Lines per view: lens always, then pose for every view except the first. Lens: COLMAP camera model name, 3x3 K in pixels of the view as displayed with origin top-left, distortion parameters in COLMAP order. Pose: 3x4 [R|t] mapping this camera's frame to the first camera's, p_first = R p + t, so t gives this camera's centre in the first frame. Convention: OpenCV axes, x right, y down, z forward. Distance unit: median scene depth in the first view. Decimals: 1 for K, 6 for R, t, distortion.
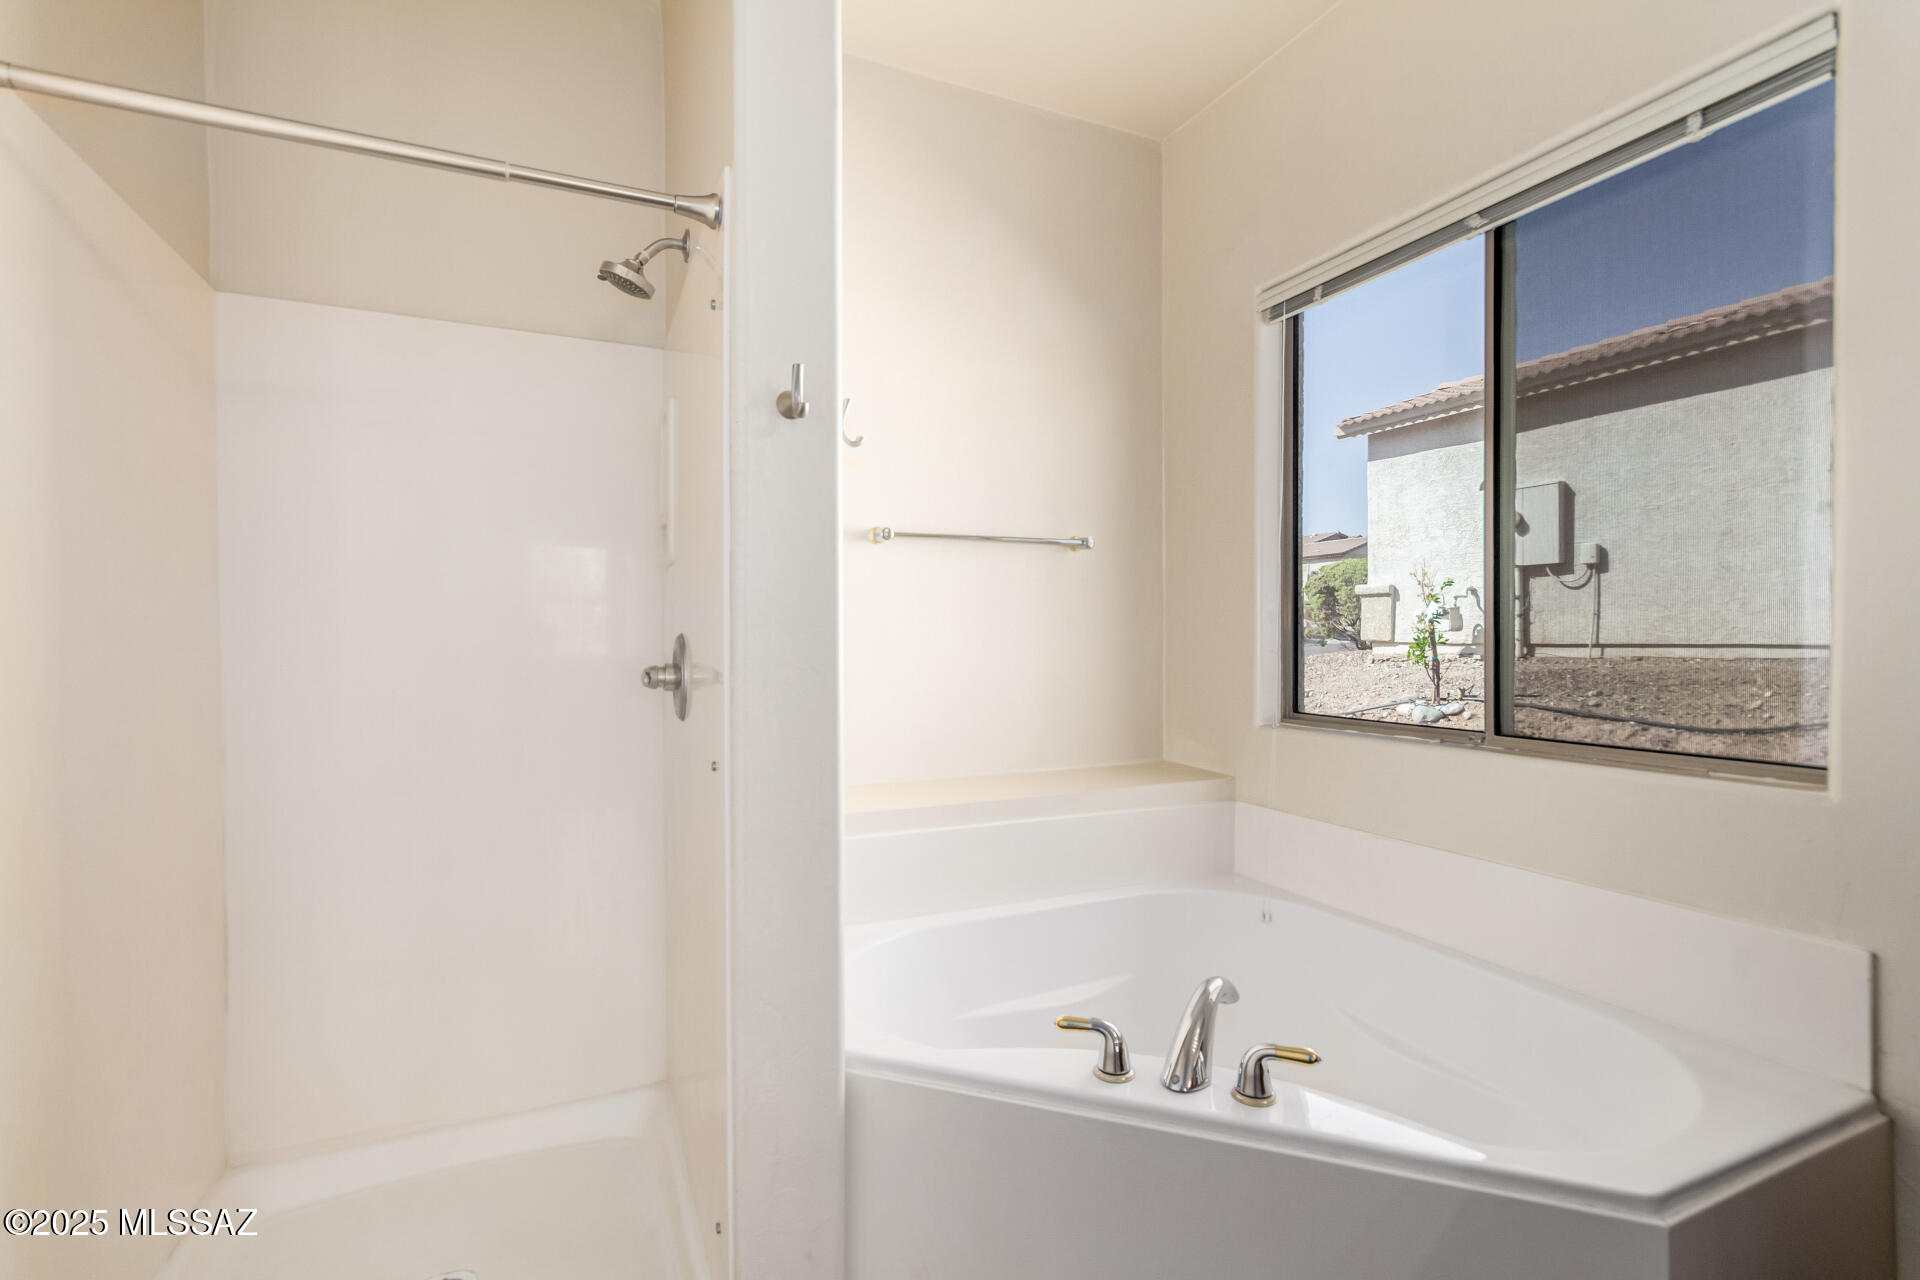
lens RADIAL K [[897.7, 0, 957.8], [0, 897.7, 639.8], [0, 0, 1]] dist [0.008624, 0.000539]
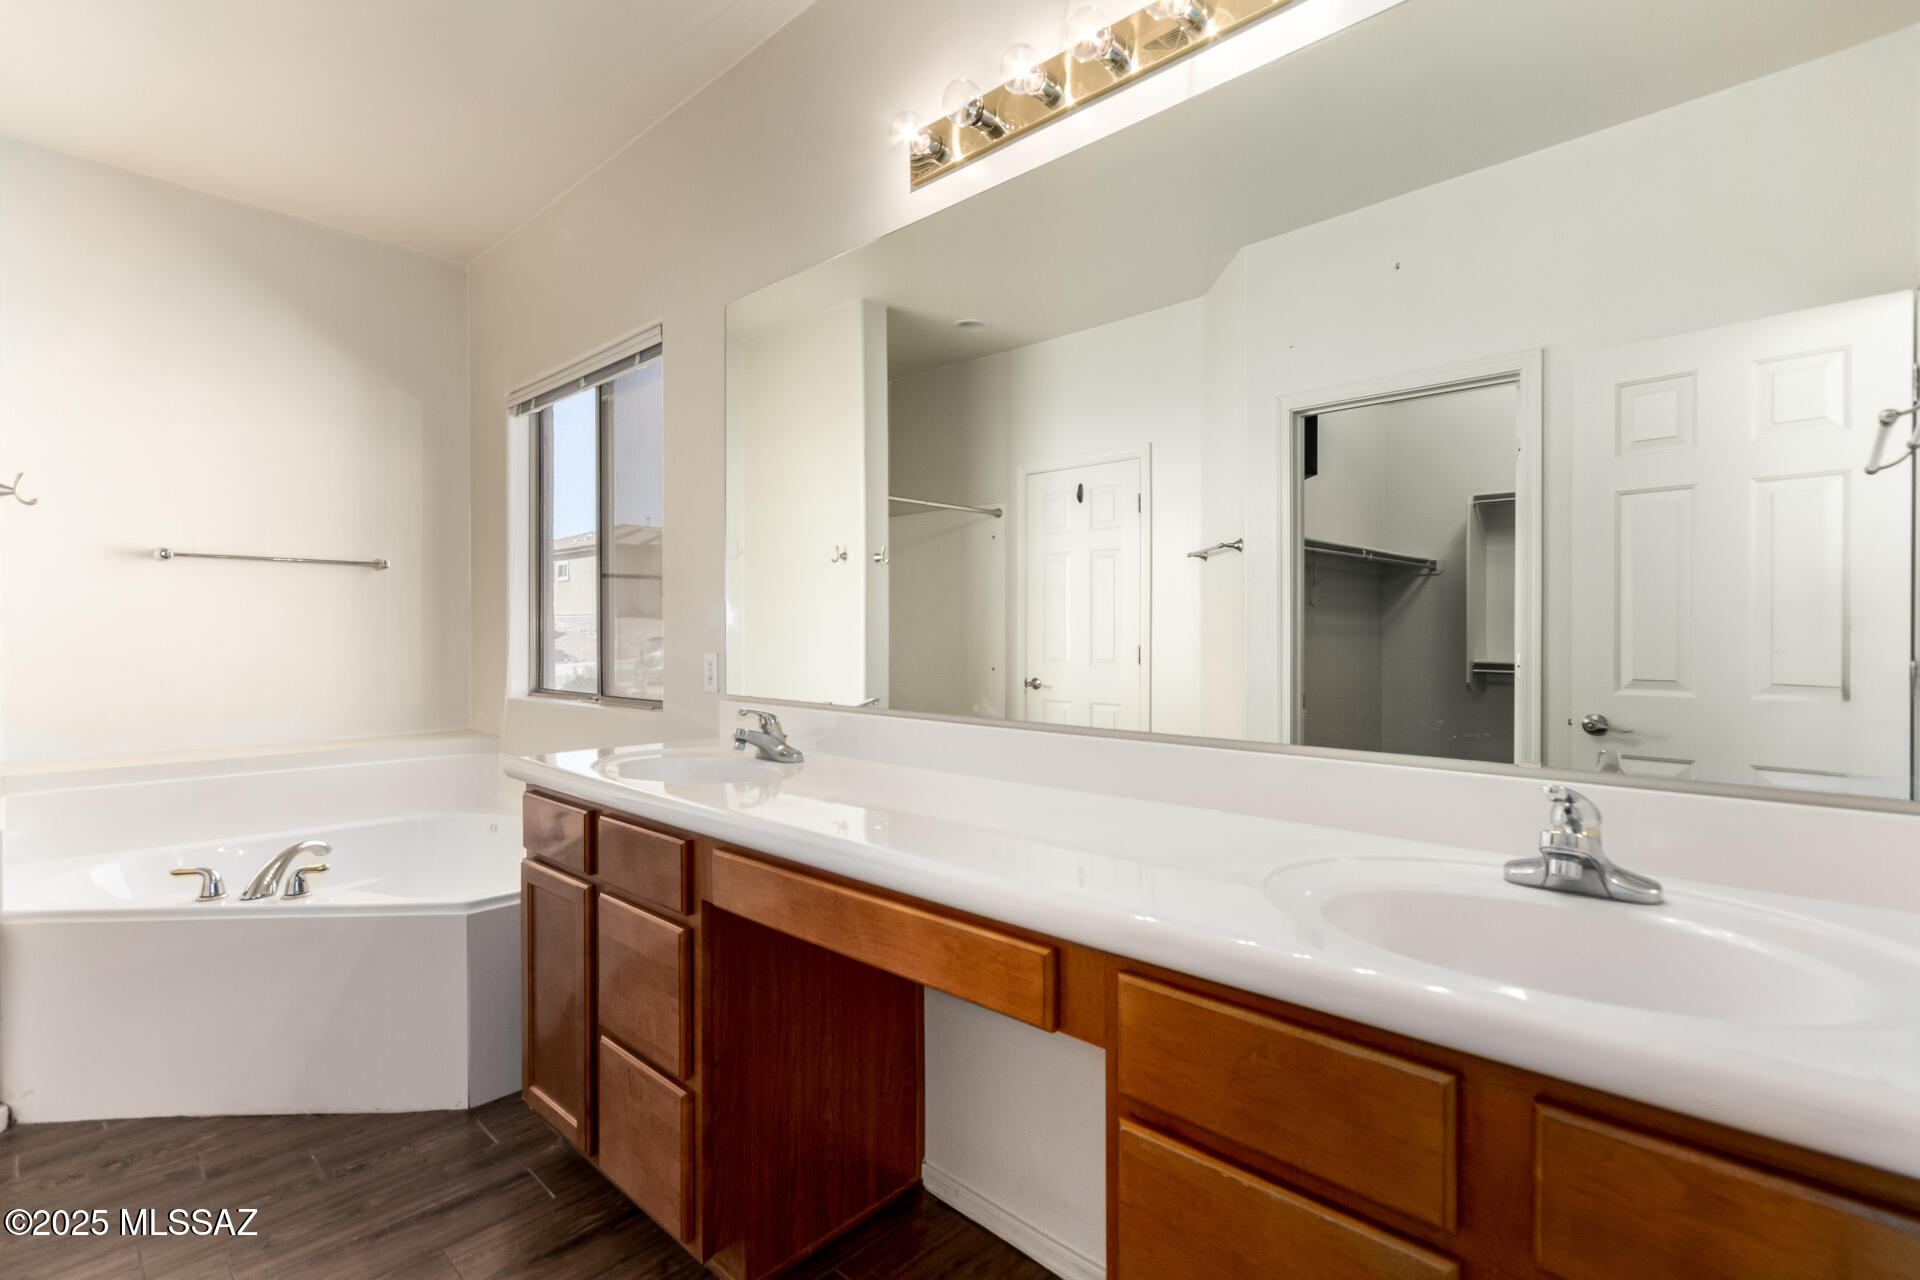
lens RADIAL K [[897.7, 0, 962.7], [0, 897.7, 644.4], [0, 0, 1]] dist [0.008624, 0.000539]
pose [[0.915279, -0.003558, 0.402805, 0.672917], [0.001725, 0.999986, 0.004914, 0.006516], [-0.402817, -0.003802, 0.915273, -0.951273]]
